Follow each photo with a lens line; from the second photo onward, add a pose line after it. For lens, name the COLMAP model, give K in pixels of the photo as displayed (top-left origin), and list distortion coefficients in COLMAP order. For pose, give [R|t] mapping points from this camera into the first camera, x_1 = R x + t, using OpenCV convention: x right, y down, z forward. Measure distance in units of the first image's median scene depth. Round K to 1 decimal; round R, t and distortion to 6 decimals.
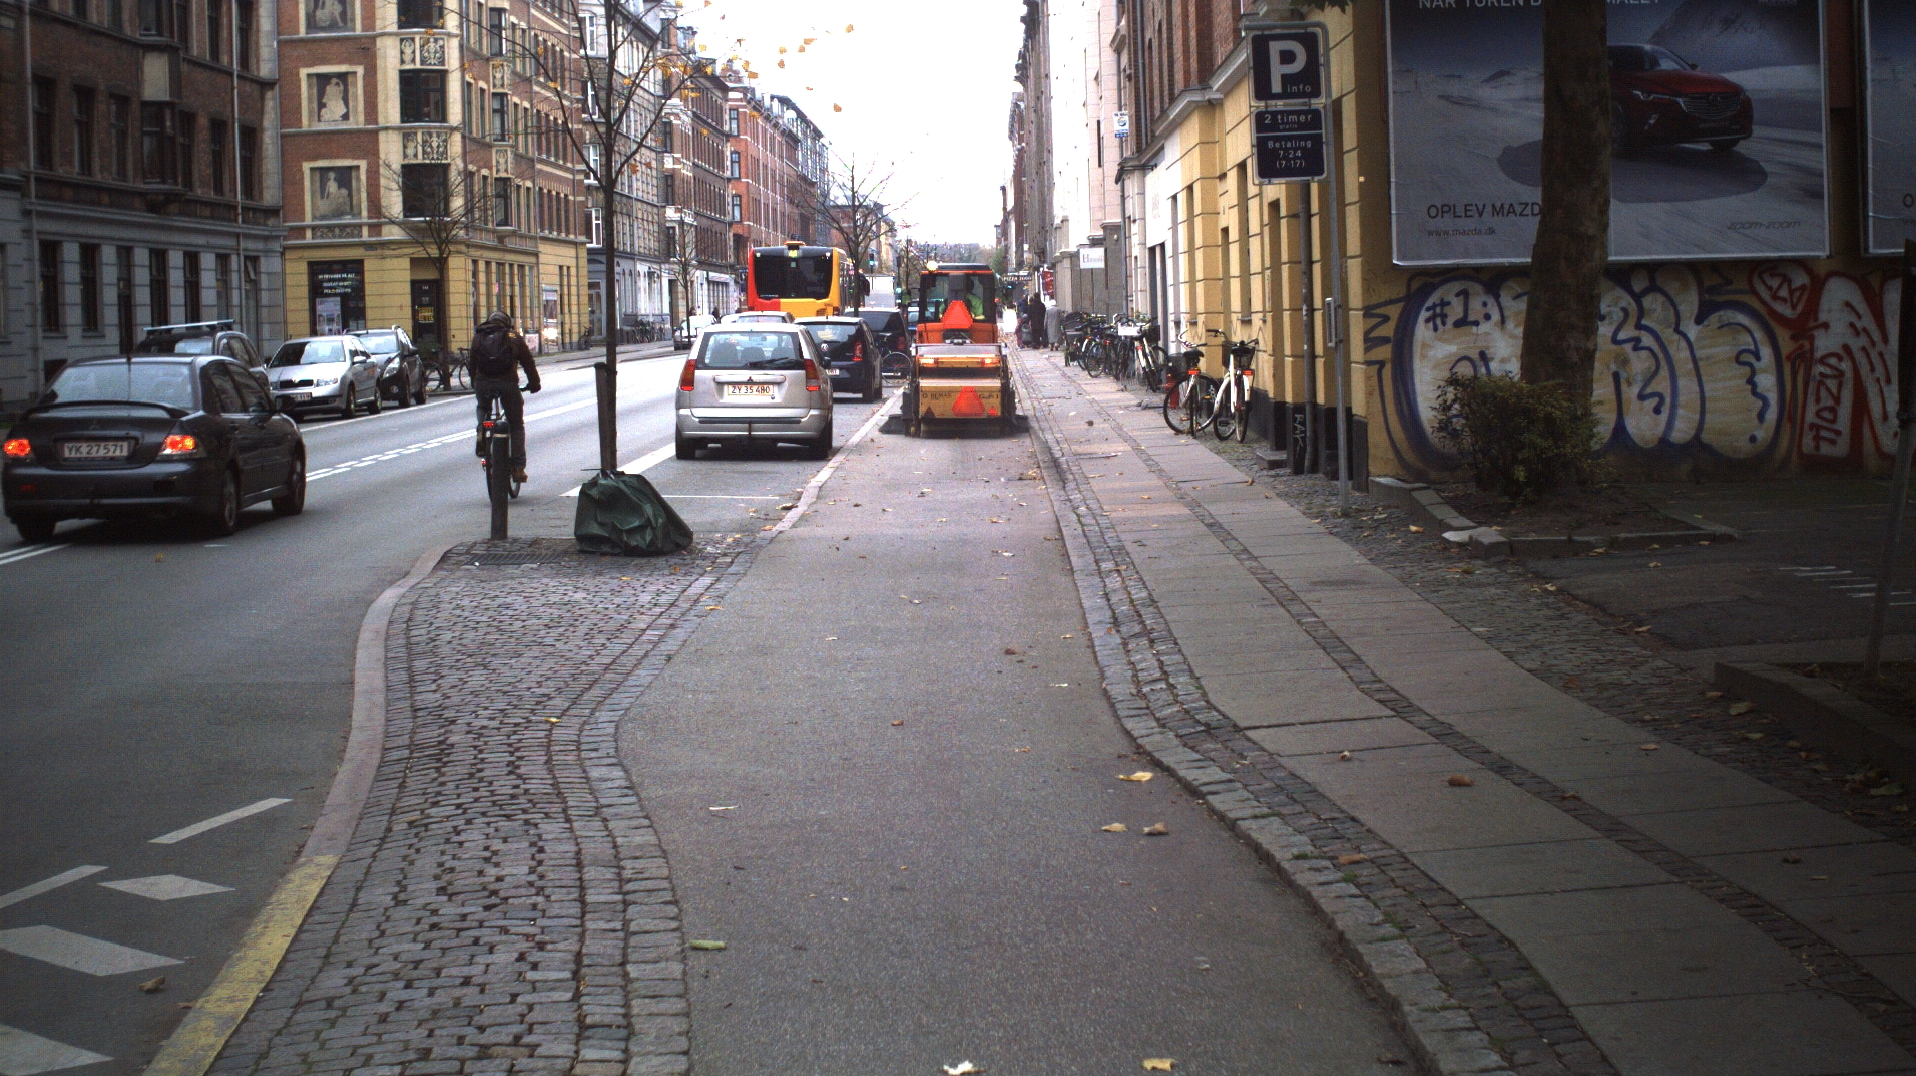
lens RADIAL K [[3641.2, 0, 954.1], [0, 3641.2, 535.3], [0, 0, 1]] dist [-0.260316, 0.000000]
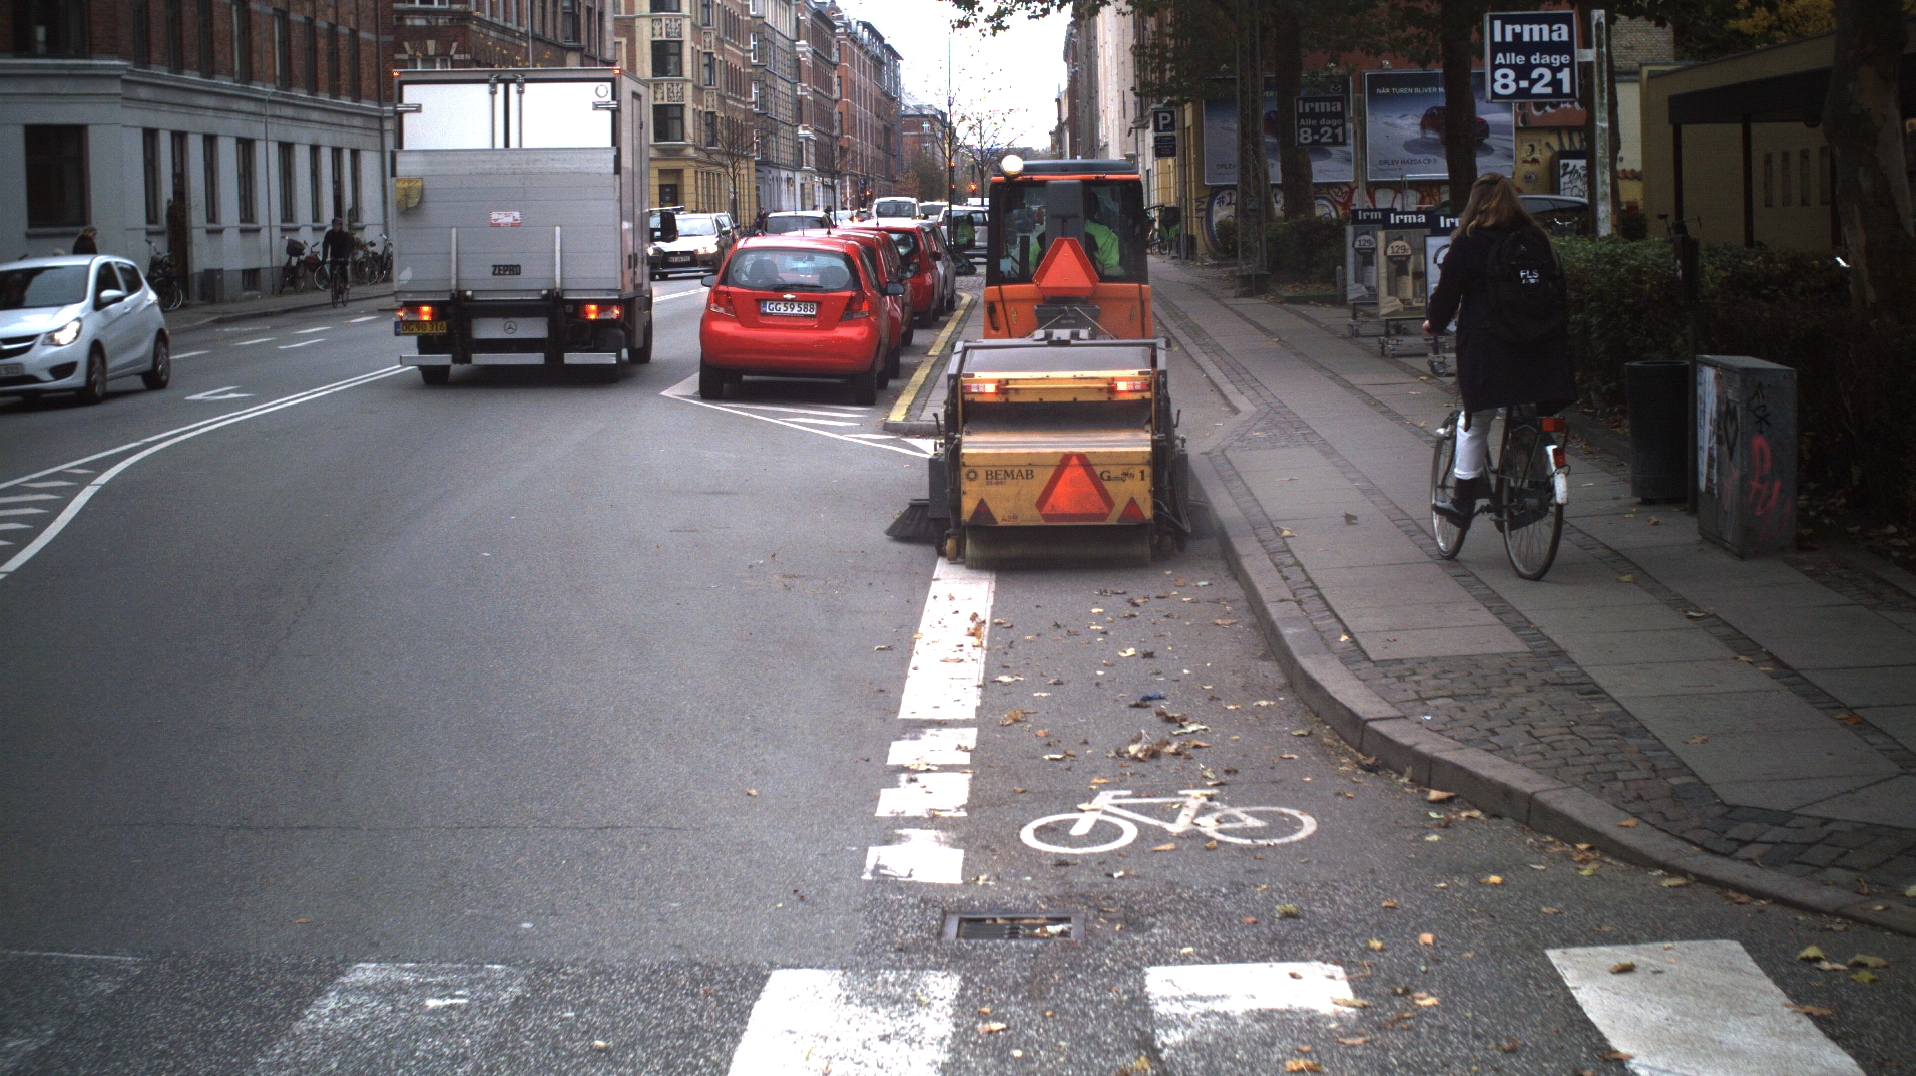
lens RADIAL K [[3641.2, 0, 963.7], [0, 3641.2, 546.6], [0, 0, 1]] dist [-0.260316, 0.000000]
pose [[0.999931, 0.002852, -0.011363, -0.013123], [-0.002510, 0.999547, 0.029991, 0.041234], [0.011443, -0.029961, 0.999486, -0.611686]]
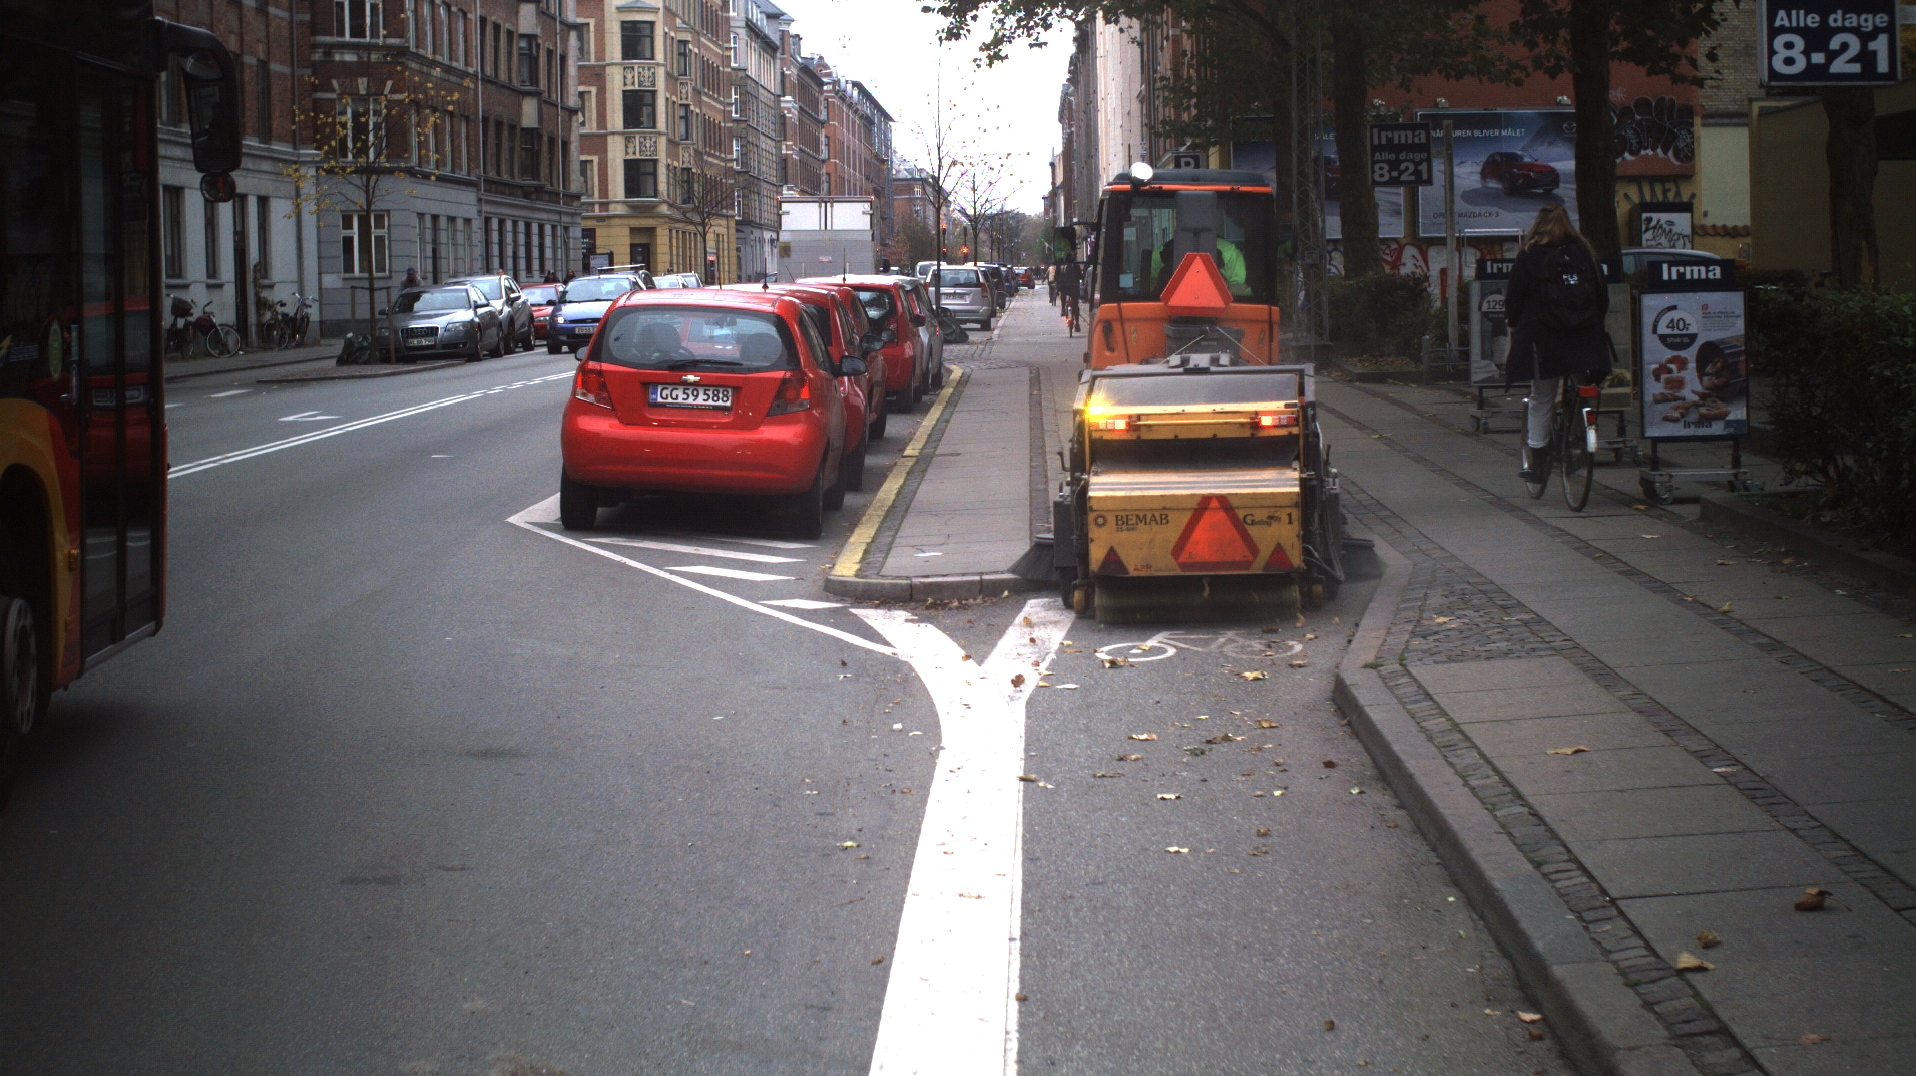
lens RADIAL K [[3641.2, 0, 959.9], [0, 3641.2, 538.9], [0, 0, 1]] dist [-0.260316, 0.000000]
pose [[0.999923, 0.007520, -0.009823, -0.014289], [-0.007425, 0.999926, 0.009684, 0.035329], [0.009895, -0.009610, 0.999905, -0.489367]]
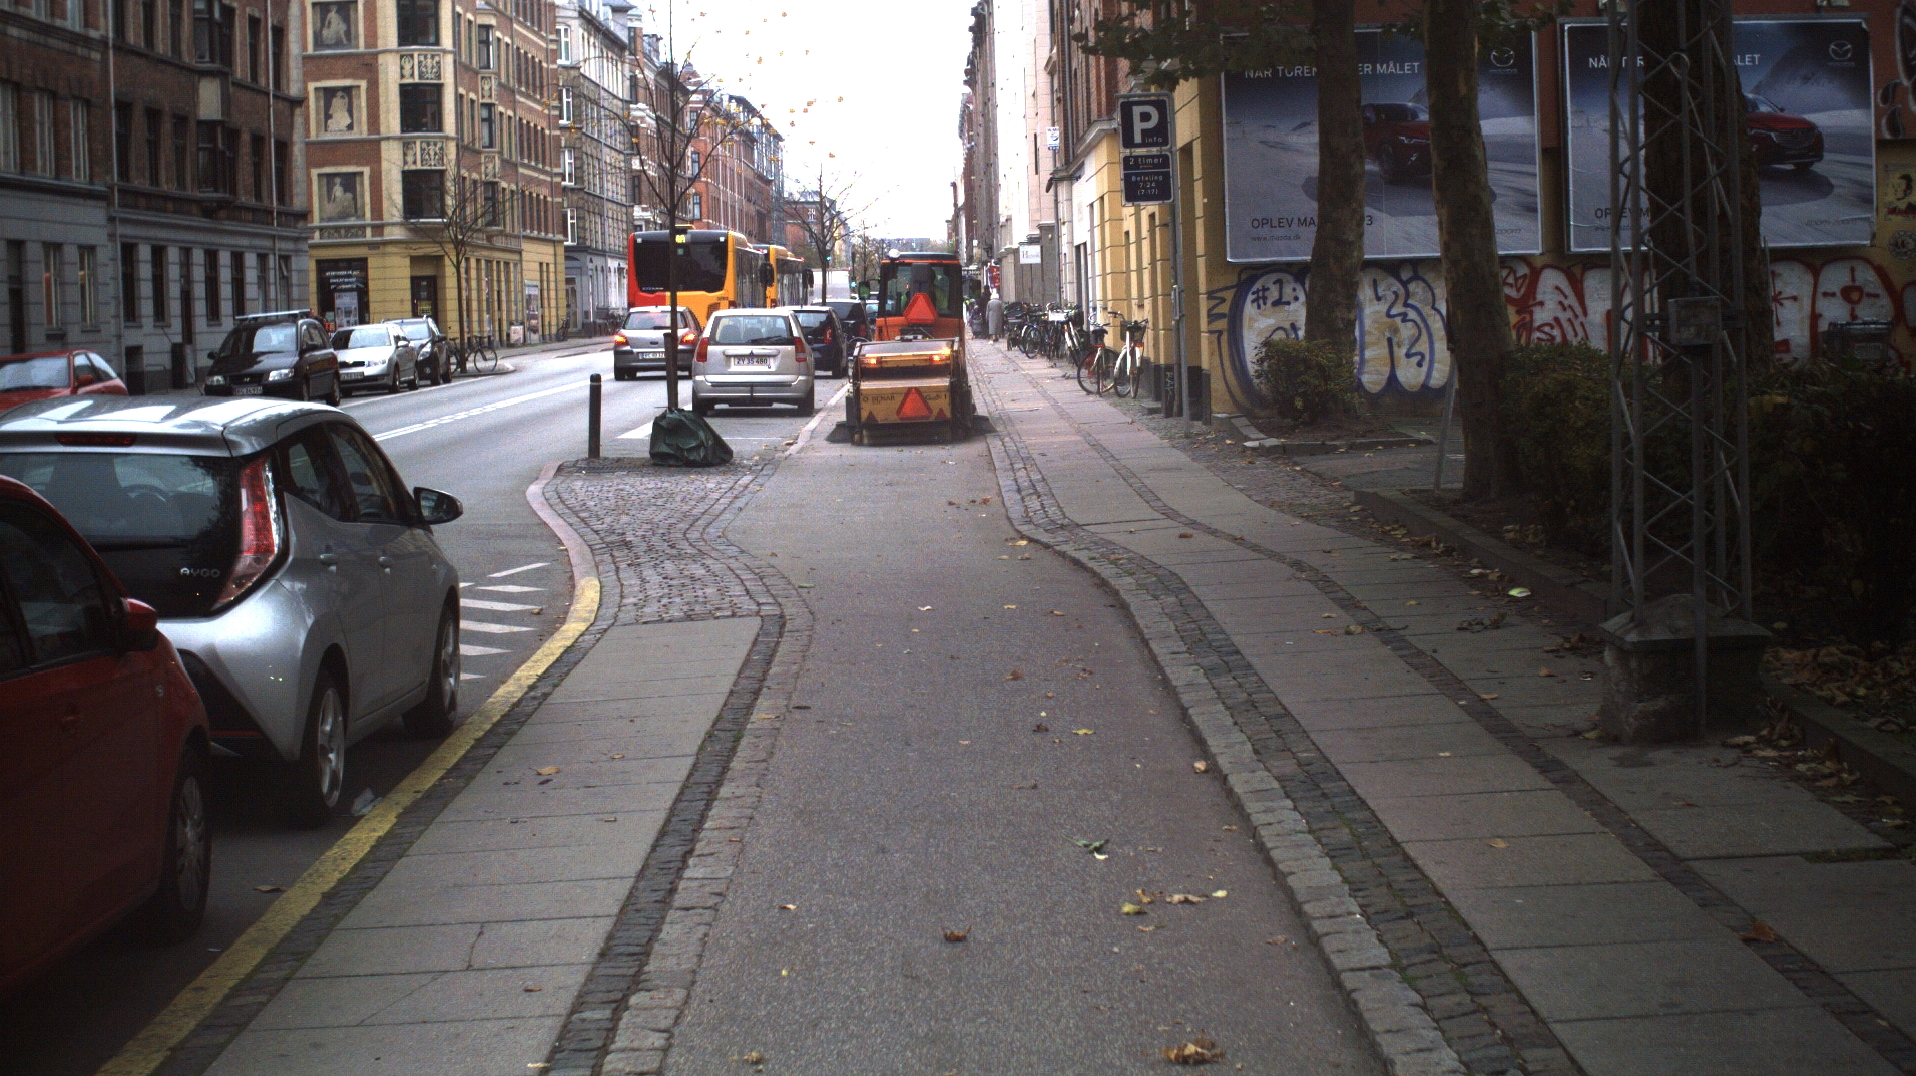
lens RADIAL K [[3641.2, 0, 952.0], [0, 3641.2, 529.4], [0, 0, 1]] dist [-0.260316, 0.000000]
pose [[0.999912, -0.004687, 0.012449, -0.000933], [0.004688, 0.999989, -0.000030, 0.008657], [-0.012449, 0.000089, 0.999923, -0.122729]]
